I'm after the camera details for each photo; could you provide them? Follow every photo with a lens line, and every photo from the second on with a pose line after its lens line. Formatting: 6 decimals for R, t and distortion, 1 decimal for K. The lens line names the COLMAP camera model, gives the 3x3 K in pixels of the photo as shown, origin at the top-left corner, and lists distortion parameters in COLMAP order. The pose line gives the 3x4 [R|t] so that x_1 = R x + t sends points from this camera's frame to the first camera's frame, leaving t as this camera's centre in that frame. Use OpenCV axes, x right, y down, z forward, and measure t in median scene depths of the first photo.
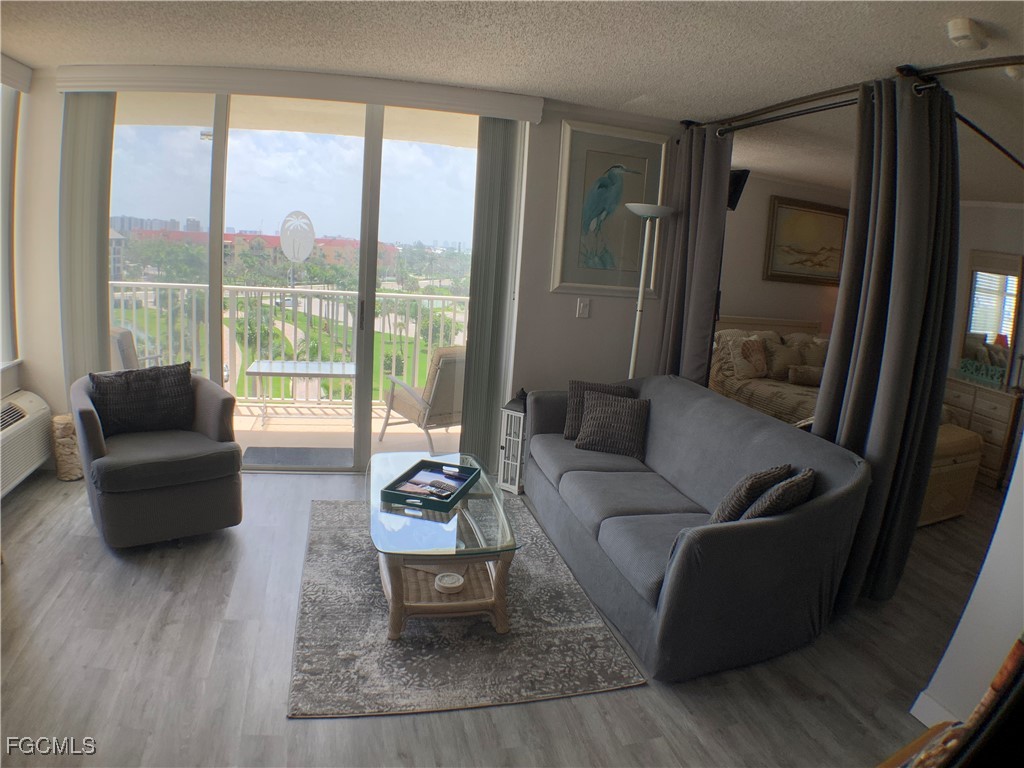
lens RADIAL K [[690.5, 0, 508.9], [0, 690.5, 384.4], [0, 0, 1]] dist [-0.193433, 0.007957]
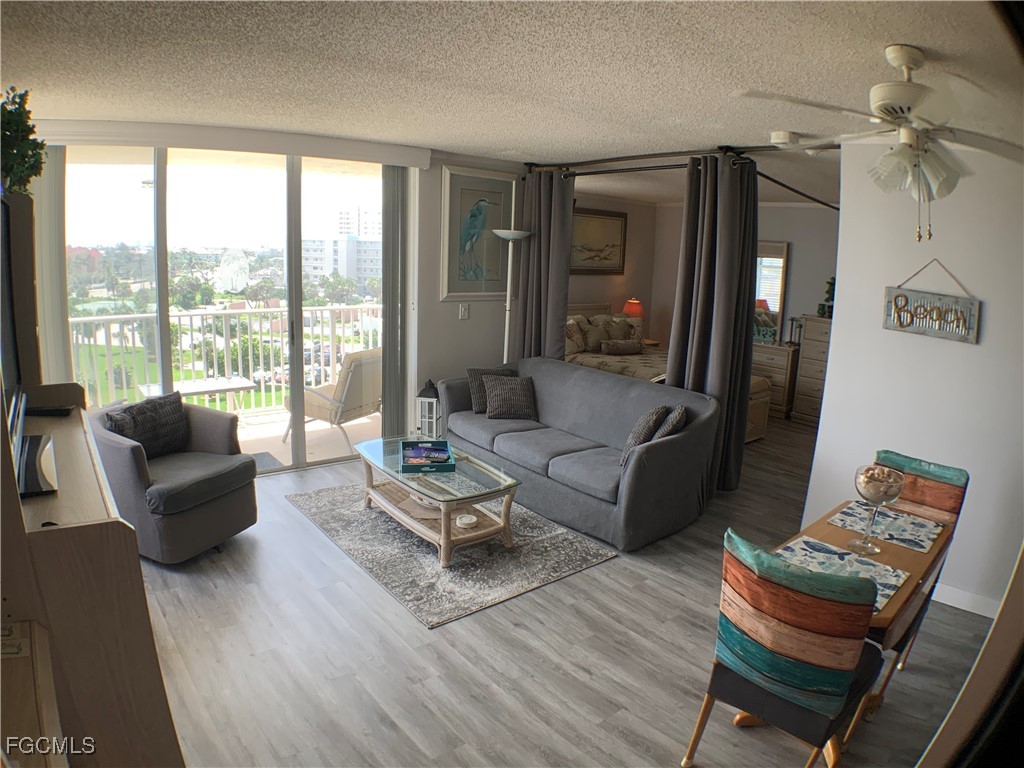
lens RADIAL K [[690.5, 0, 532.8], [0, 690.5, 385.6], [0, 0, 1]] dist [-0.193433, 0.007957]
pose [[0.897707, -0.123124, 0.423041, -0.428496], [0.110597, 0.992390, 0.054139, -0.038061], [-0.426487, -0.001814, 0.904492, -0.268749]]
